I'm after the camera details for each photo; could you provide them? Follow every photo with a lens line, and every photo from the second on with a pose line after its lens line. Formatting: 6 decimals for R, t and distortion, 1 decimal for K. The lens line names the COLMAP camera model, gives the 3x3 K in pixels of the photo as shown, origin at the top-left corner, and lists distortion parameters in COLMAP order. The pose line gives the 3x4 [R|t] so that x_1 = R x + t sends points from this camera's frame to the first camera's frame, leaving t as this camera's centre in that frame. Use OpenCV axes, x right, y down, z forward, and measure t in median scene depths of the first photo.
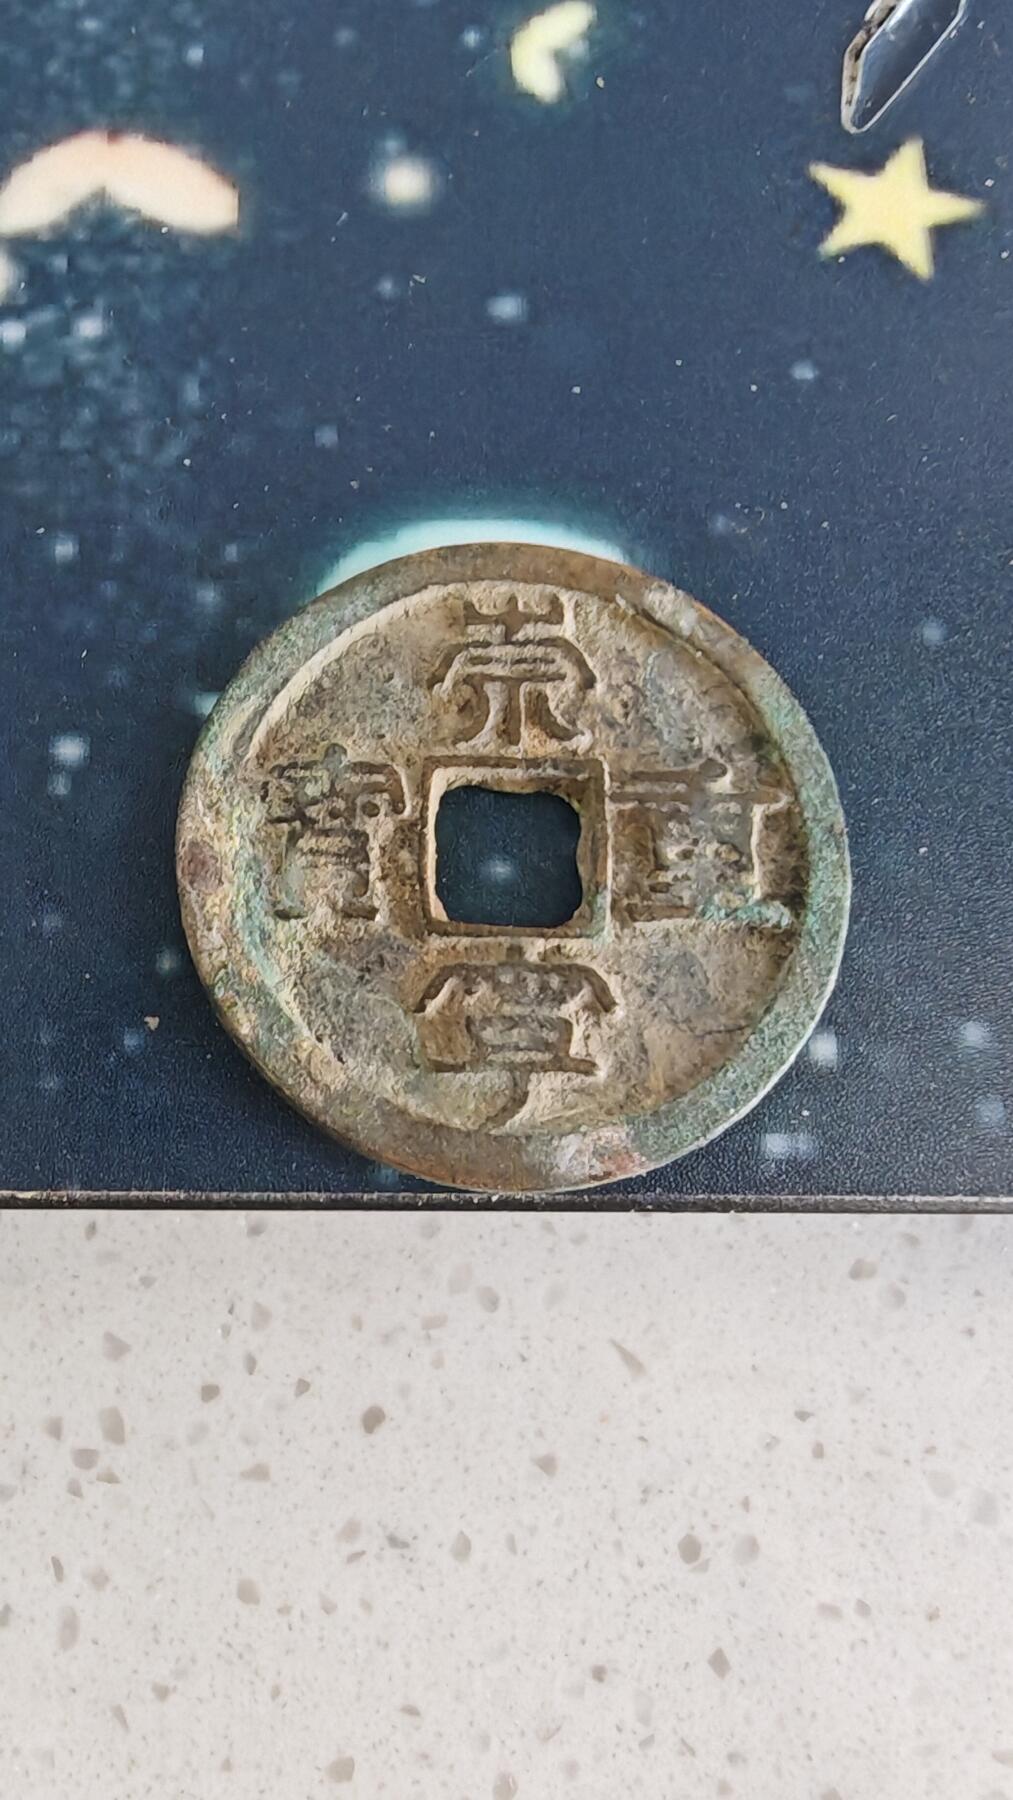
lens RADIAL K [[1460.1, 0, 218.5], [0, 1460.1, 898.7], [0, 0, 1]] dist [-0.005216, 0.000059]
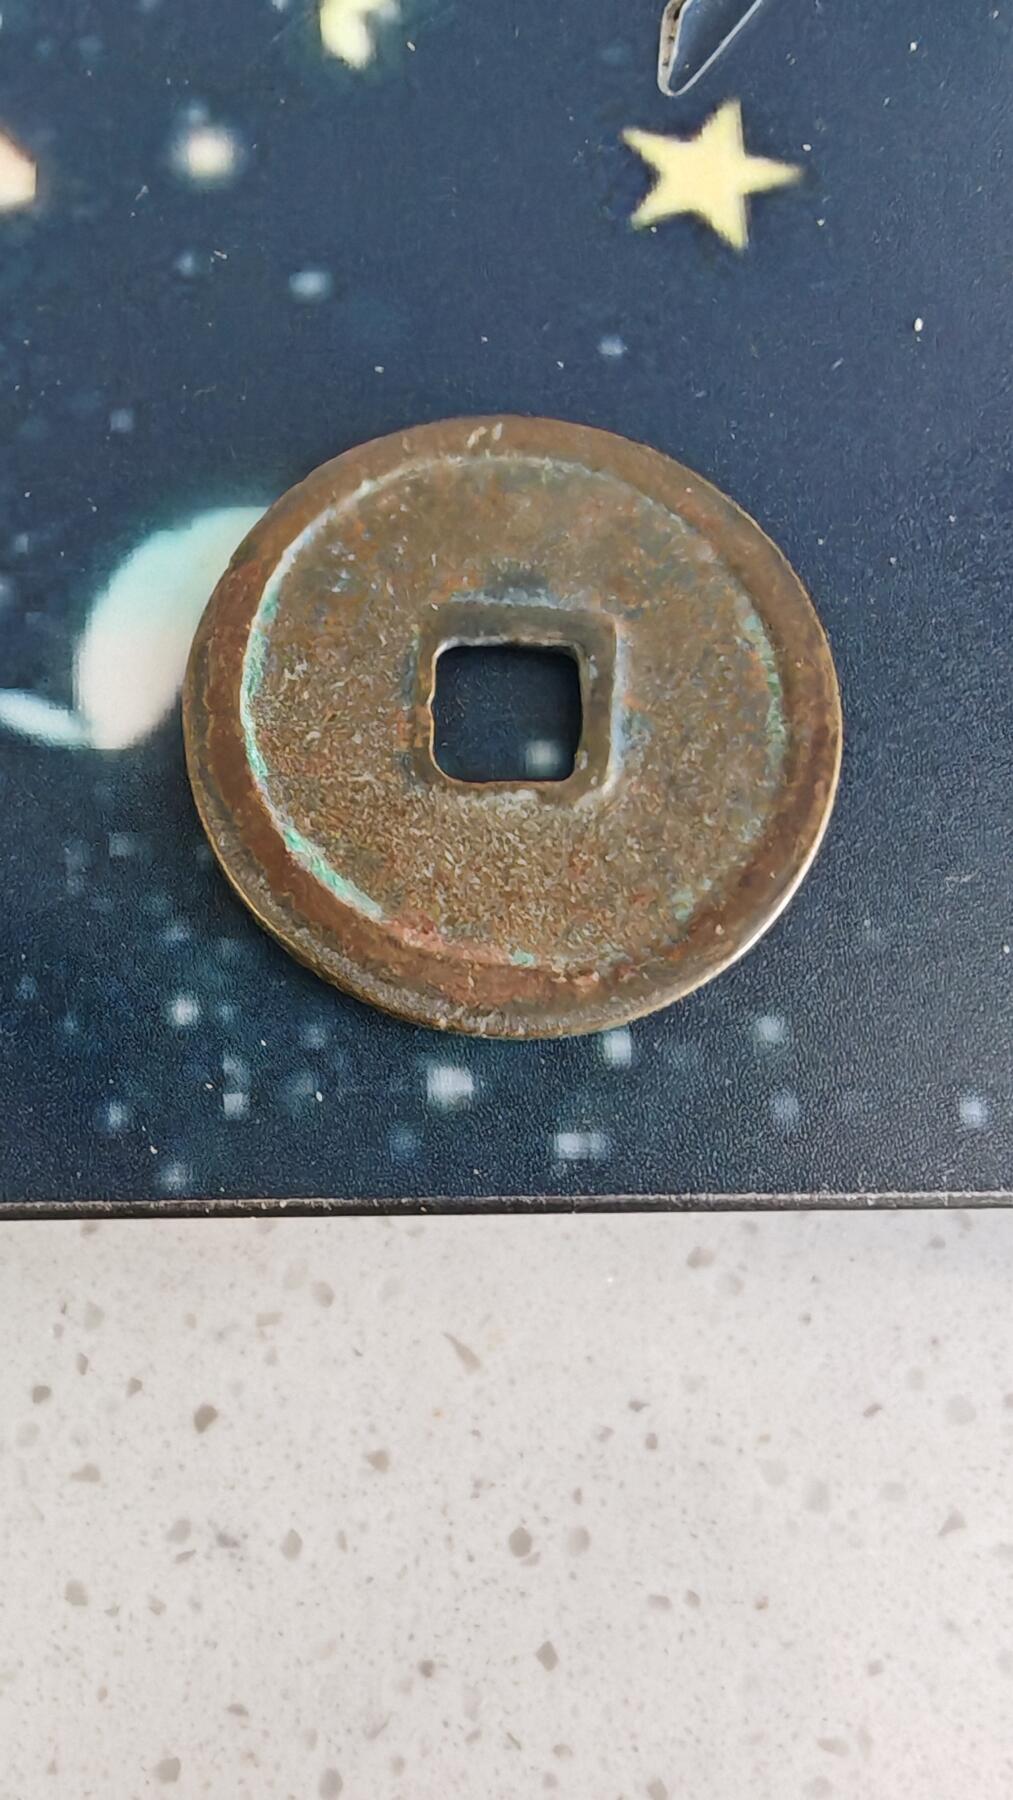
lens RADIAL K [[1460.1, 0, 218.5], [0, 1460.1, 898.7], [0, 0, 1]] dist [-0.005216, 0.000059]
pose [[0.999823, -0.016084, 0.009785, 0.116301], [0.015826, 0.999539, 0.025919, -0.021828], [-0.010197, -0.025759, 0.999616, 0.019944]]
